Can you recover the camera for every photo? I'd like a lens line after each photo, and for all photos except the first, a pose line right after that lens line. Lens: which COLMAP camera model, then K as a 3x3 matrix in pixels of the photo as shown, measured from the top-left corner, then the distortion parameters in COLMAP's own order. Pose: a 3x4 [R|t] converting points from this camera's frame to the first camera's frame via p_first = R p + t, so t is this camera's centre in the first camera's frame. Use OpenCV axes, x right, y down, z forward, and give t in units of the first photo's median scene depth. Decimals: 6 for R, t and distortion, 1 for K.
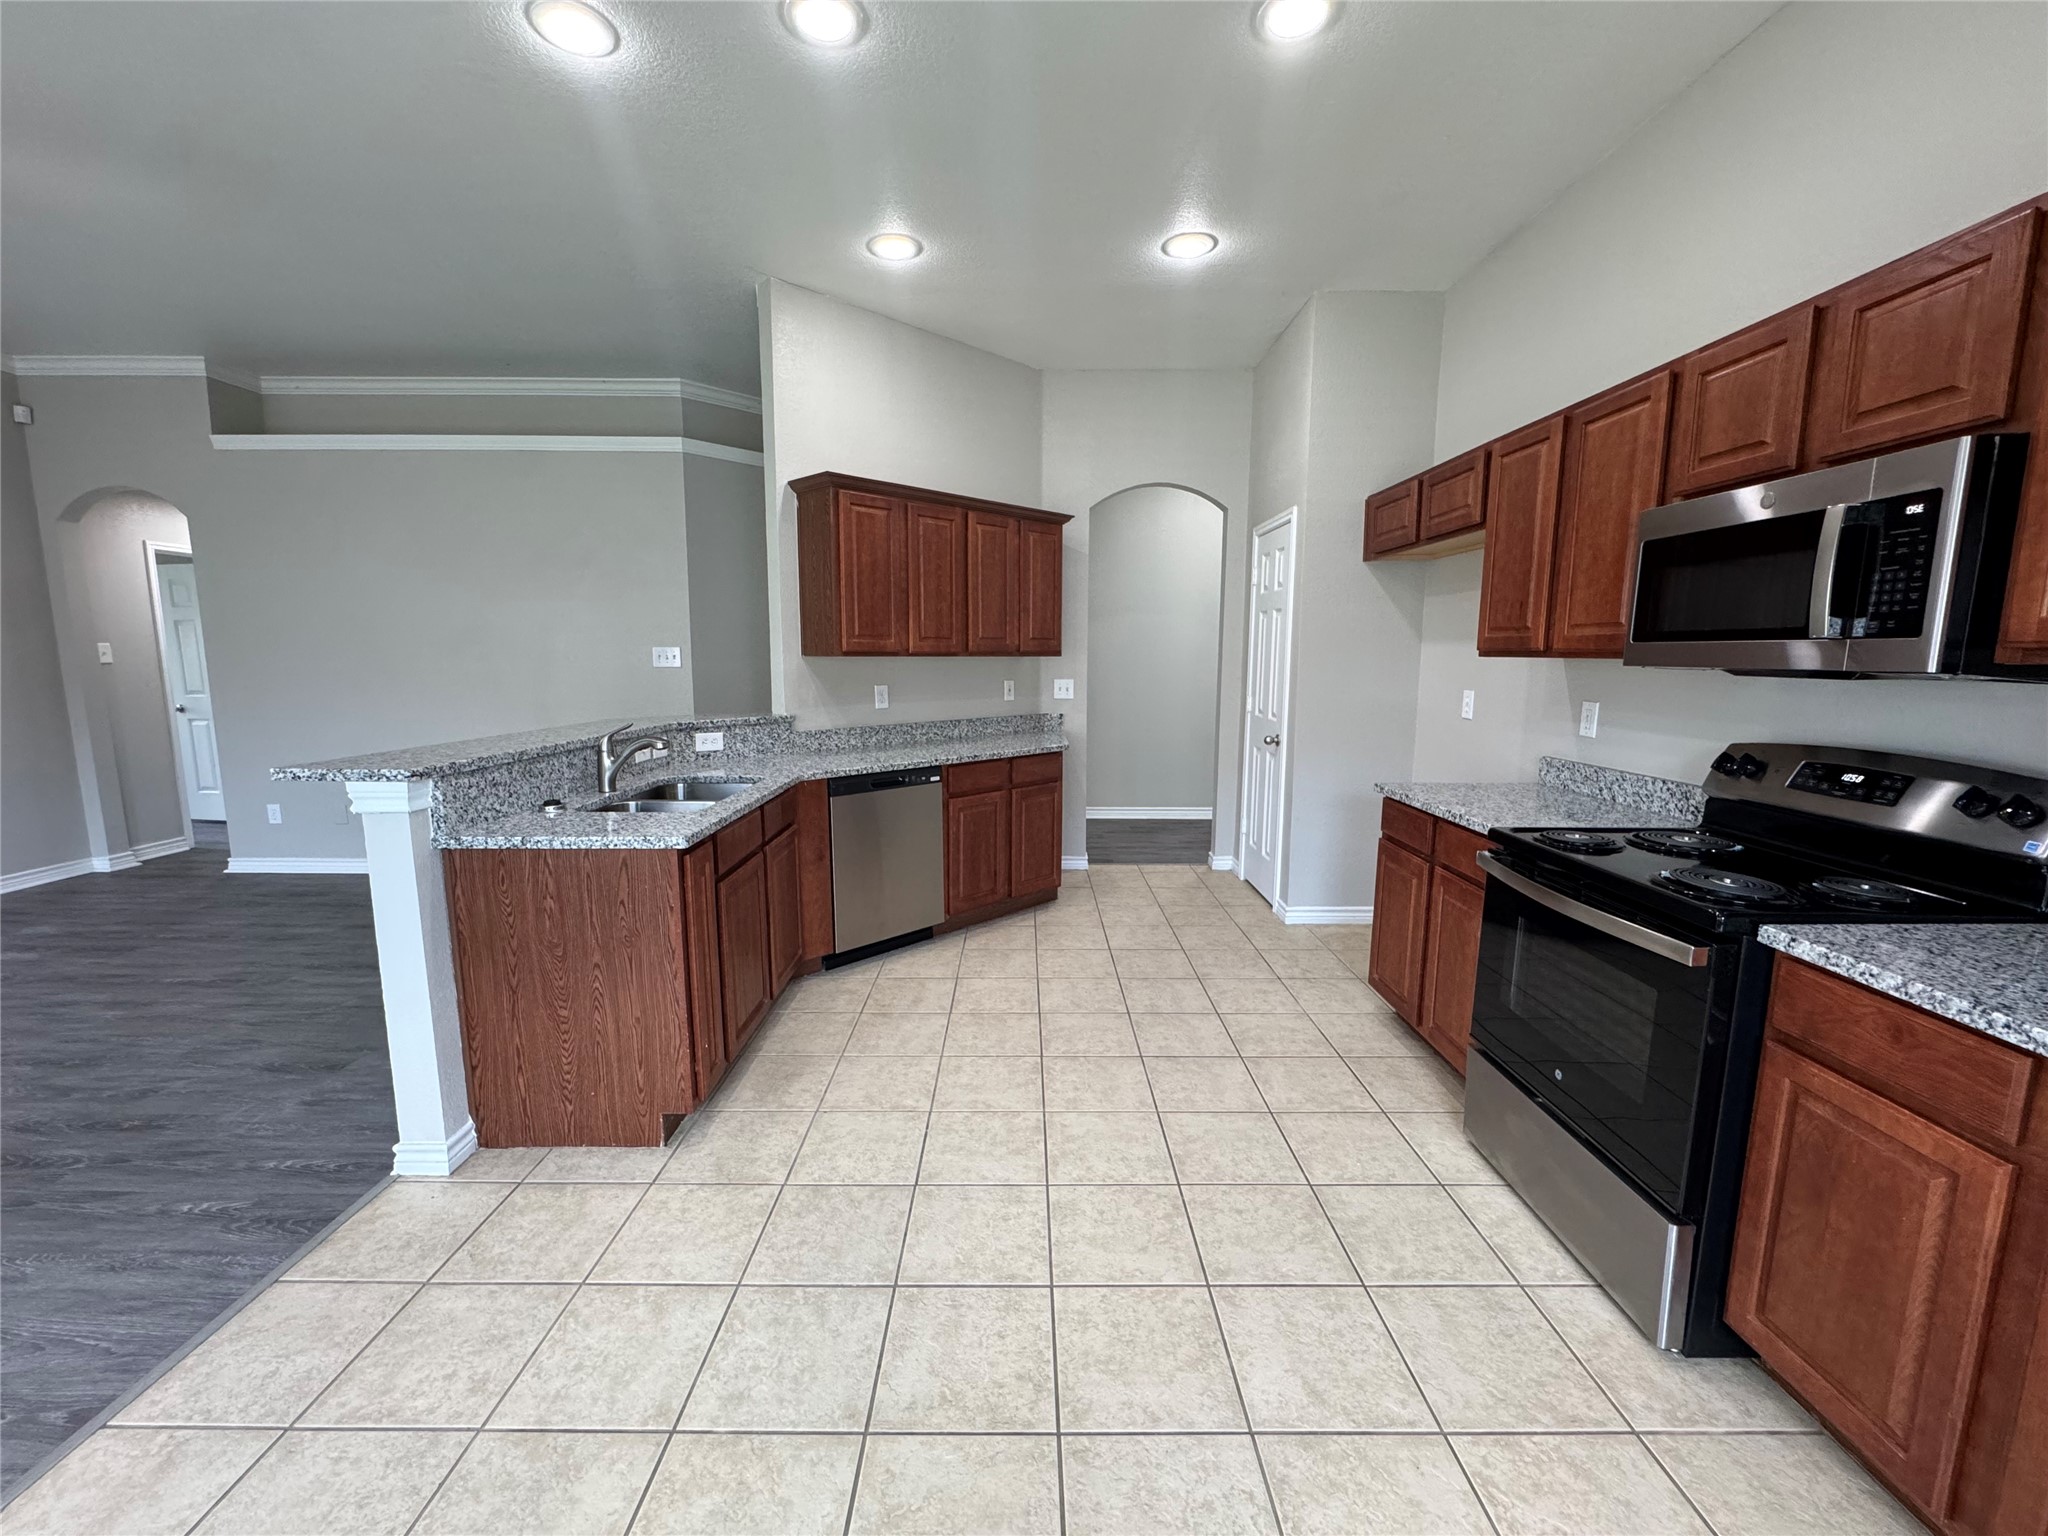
lens RADIAL K [[820.3, 0, 1022.4], [0, 820.3, 768.0], [0, 0, 1]] dist [-0.004644, 0.000325]
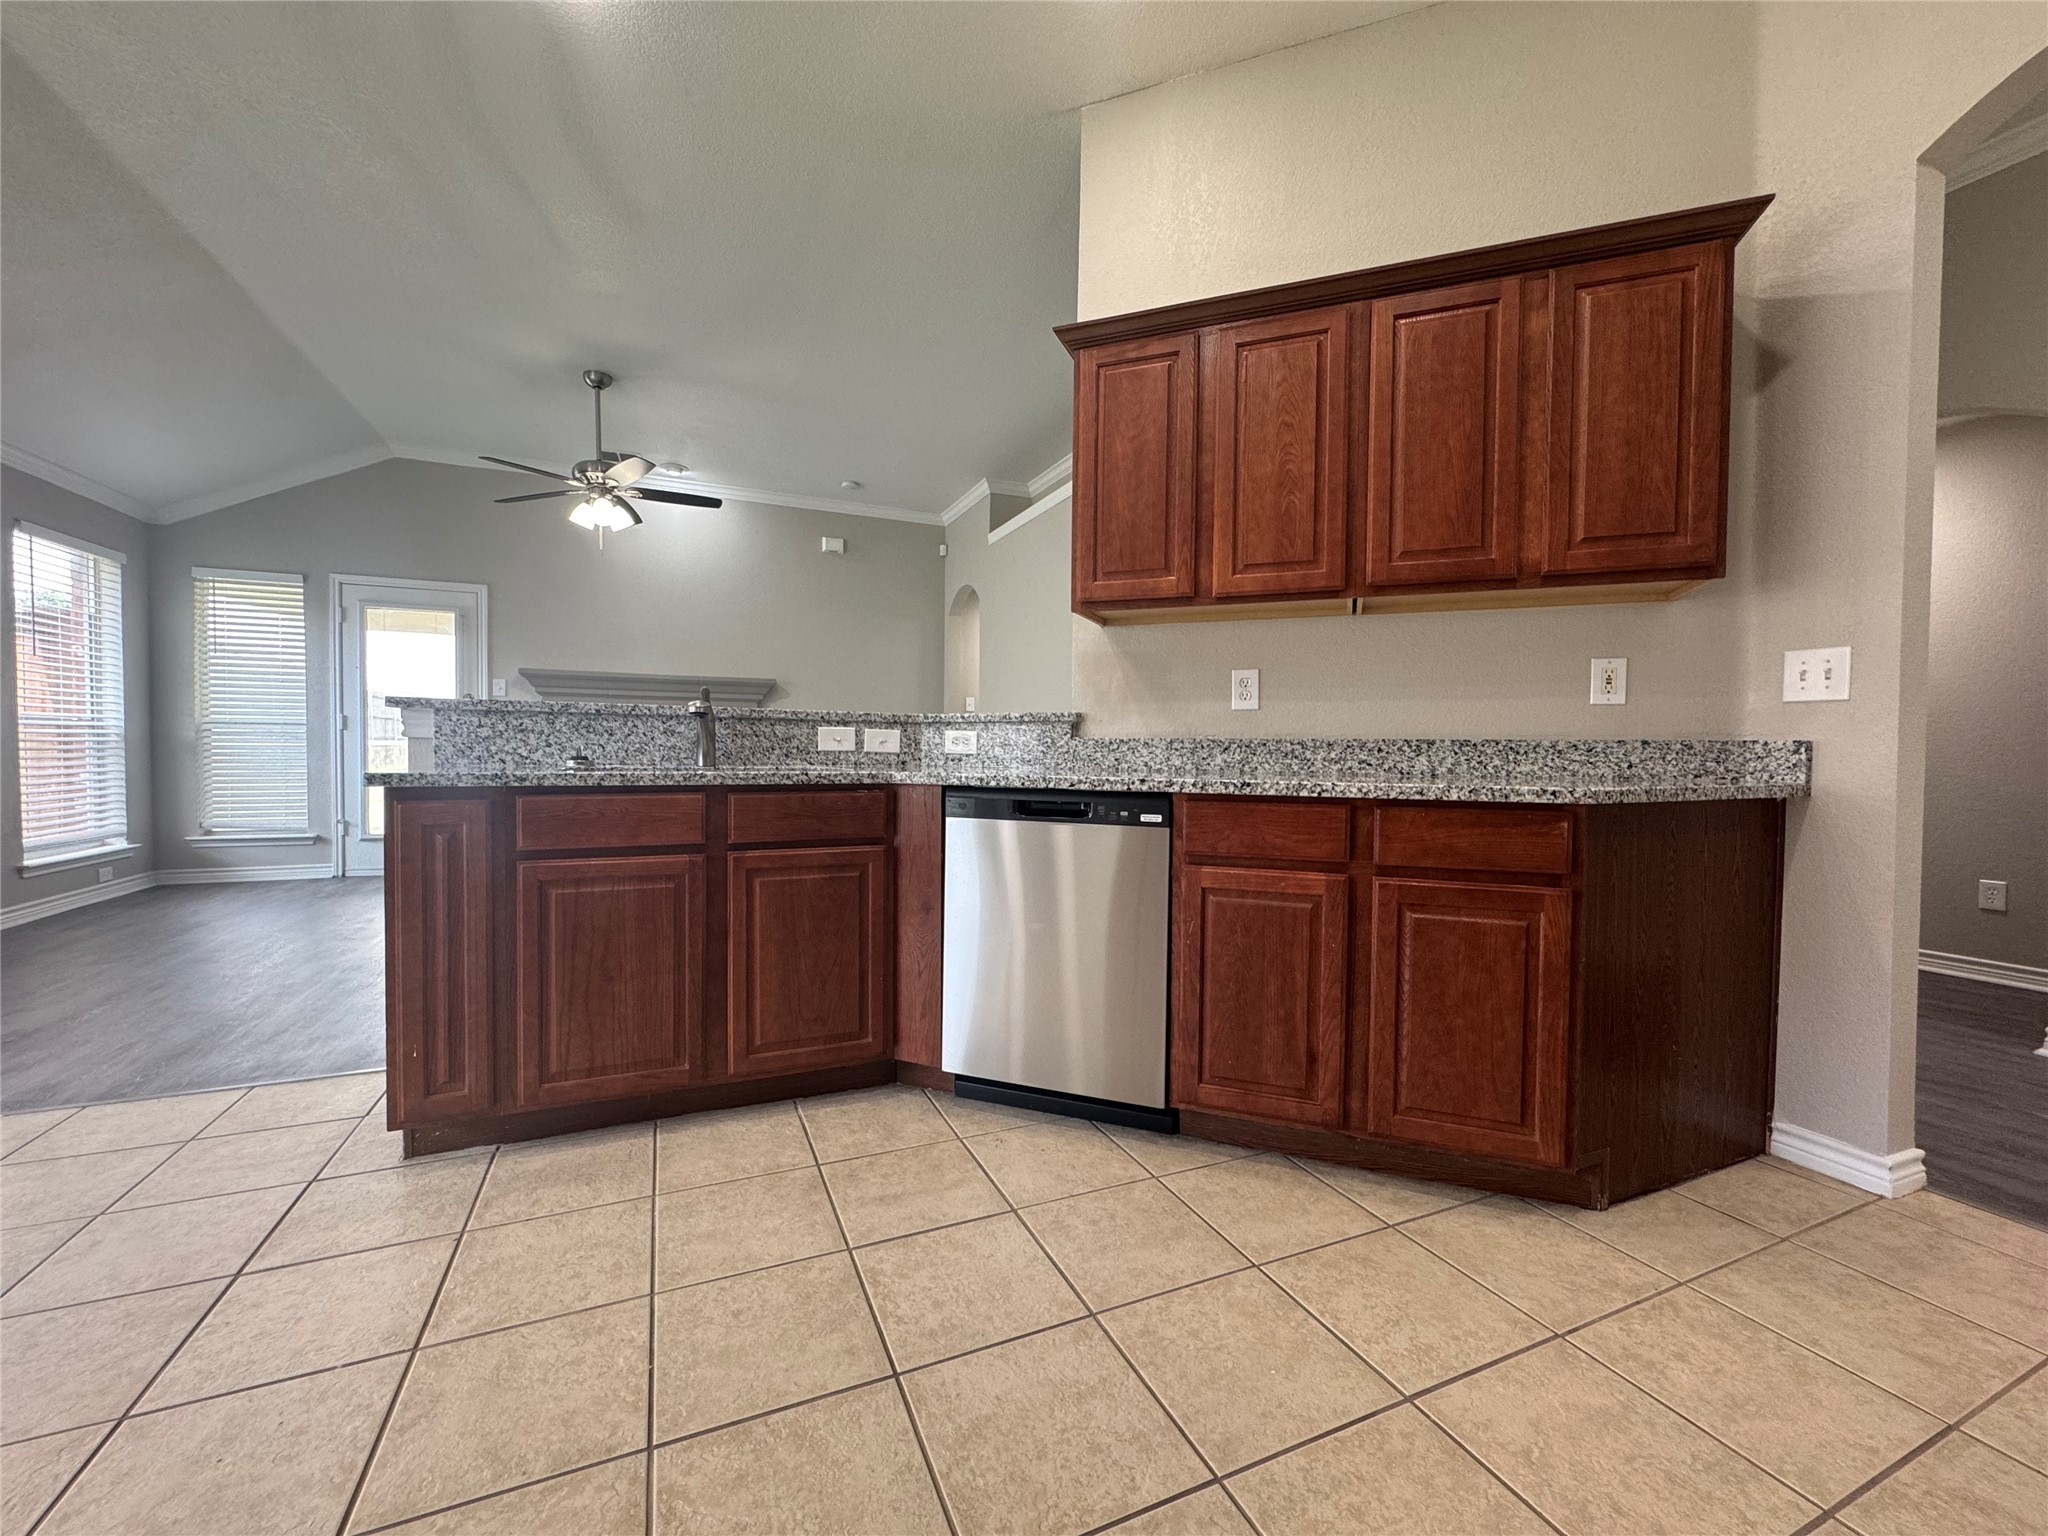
lens RADIAL K [[820.3, 0, 1022.4], [0, 820.3, 768.0], [0, 0, 1]] dist [-0.004644, 0.000325]
pose [[0.399798, 0.023199, -0.916310, 0.368296], [-0.135684, 0.990164, -0.034132, 0.011348], [0.906505, 0.137975, 0.399013, 0.784989]]
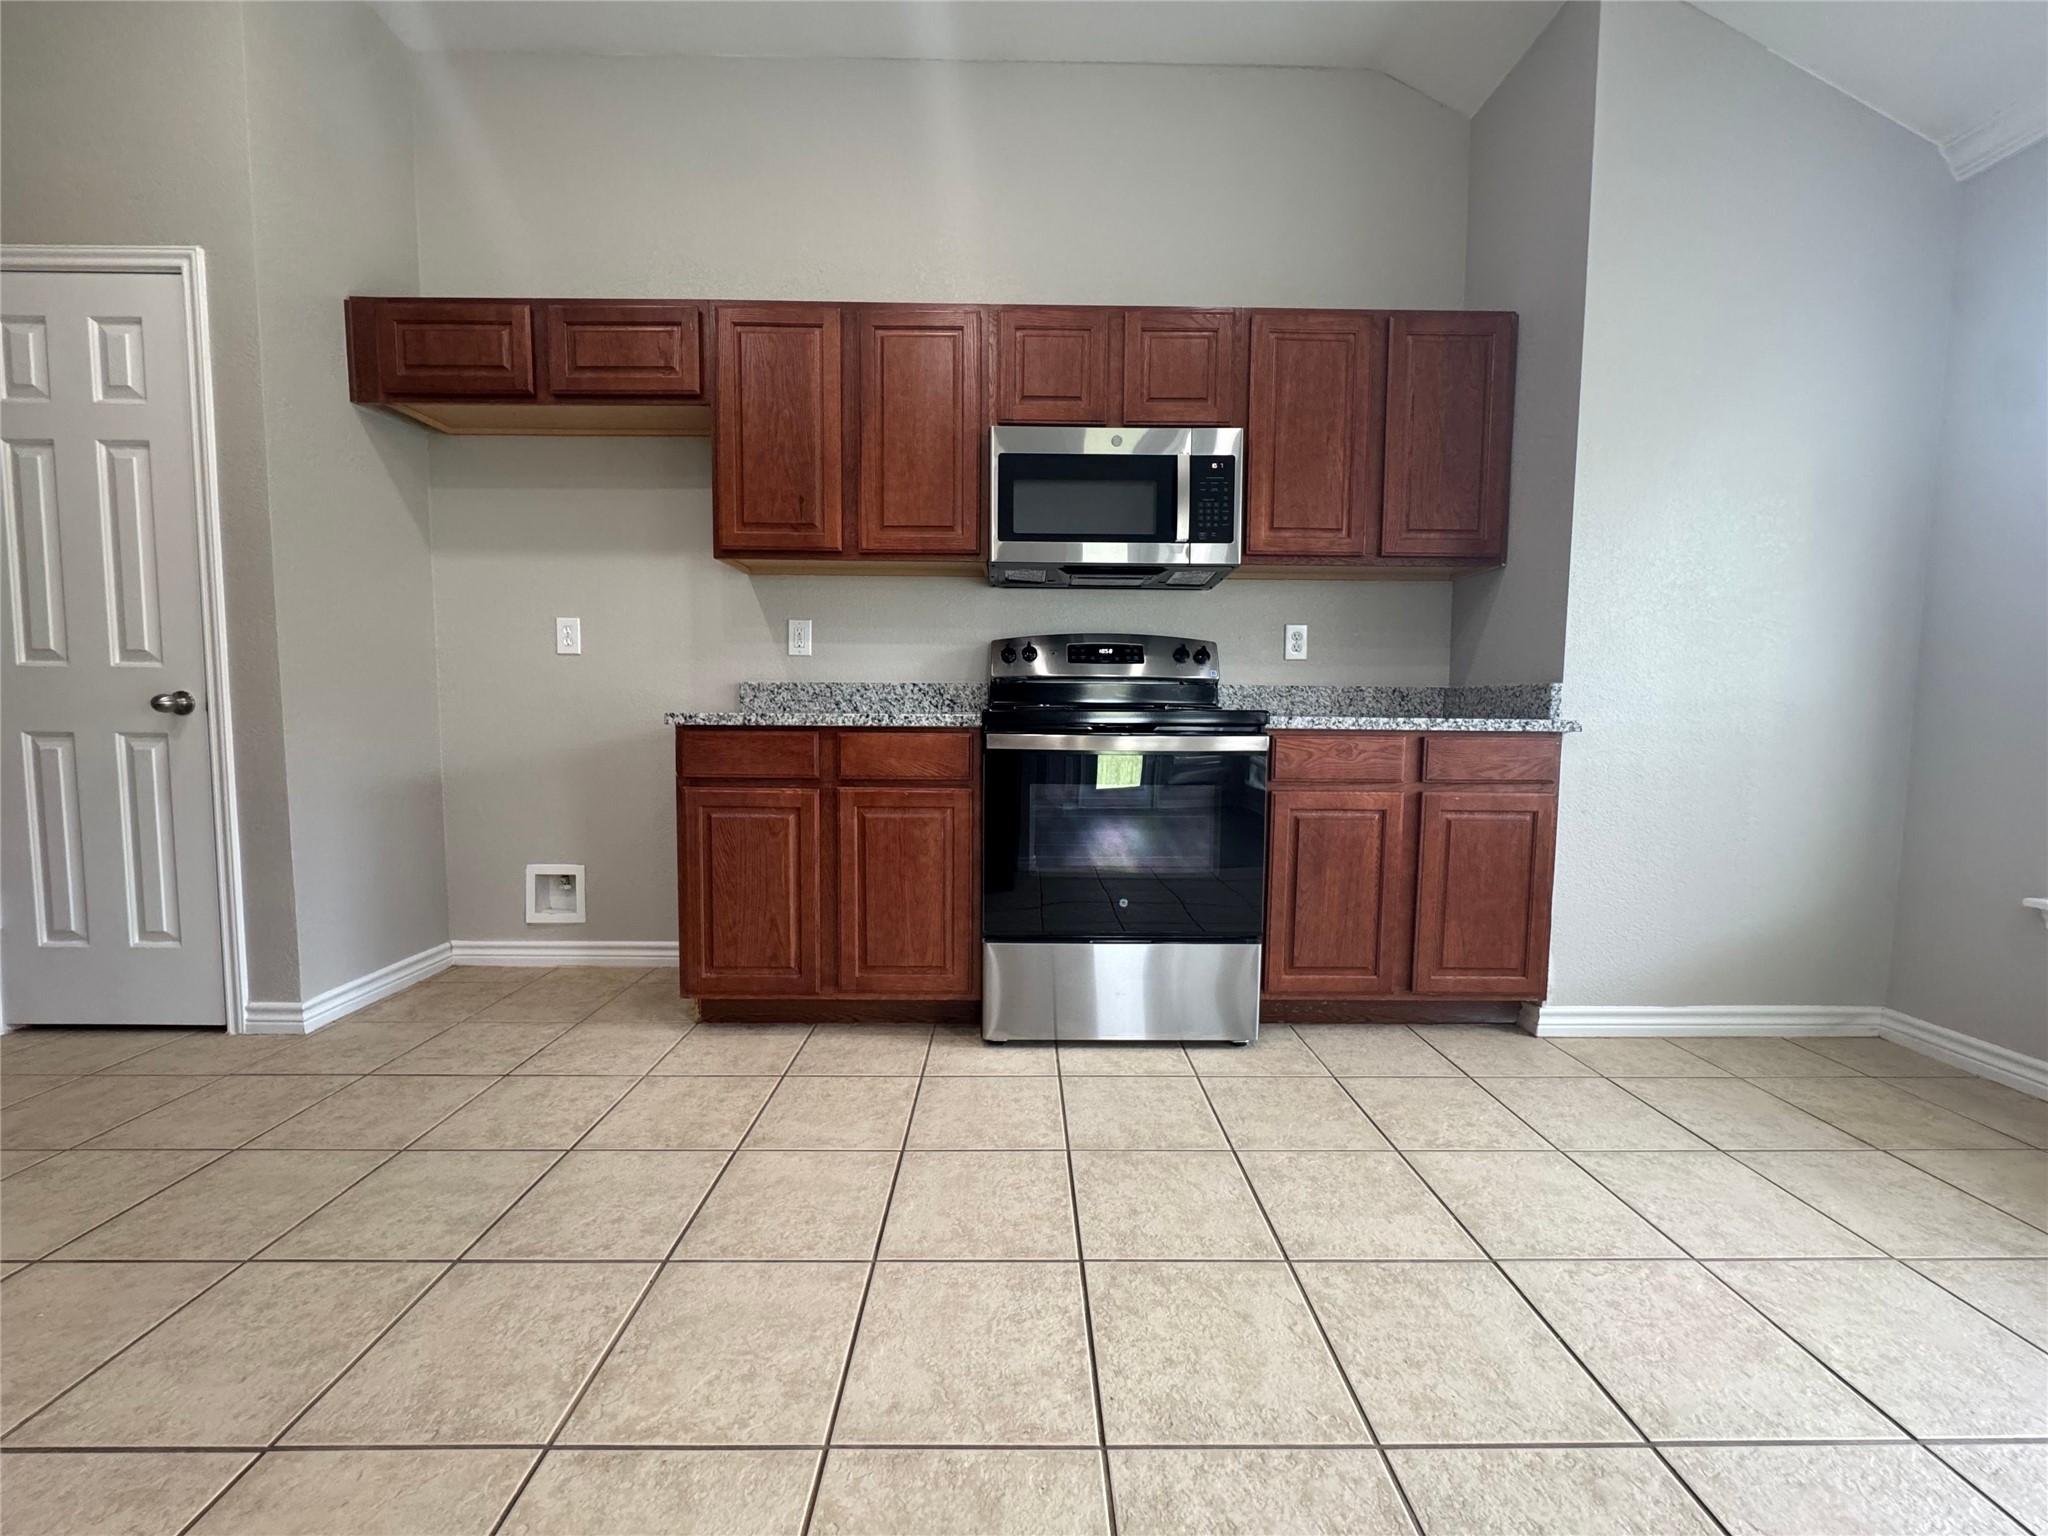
lens RADIAL K [[823.3, 0, 1024.0], [0, 823.3, 768.0], [0, 0, 1]] dist [-0.001466, -0.000136]
pose [[-0.010847, -0.074189, 0.997185, -0.259094], [0.132972, 0.988280, 0.074973, 0.047429], [-0.991060, 0.133411, -0.000855, 0.616903]]
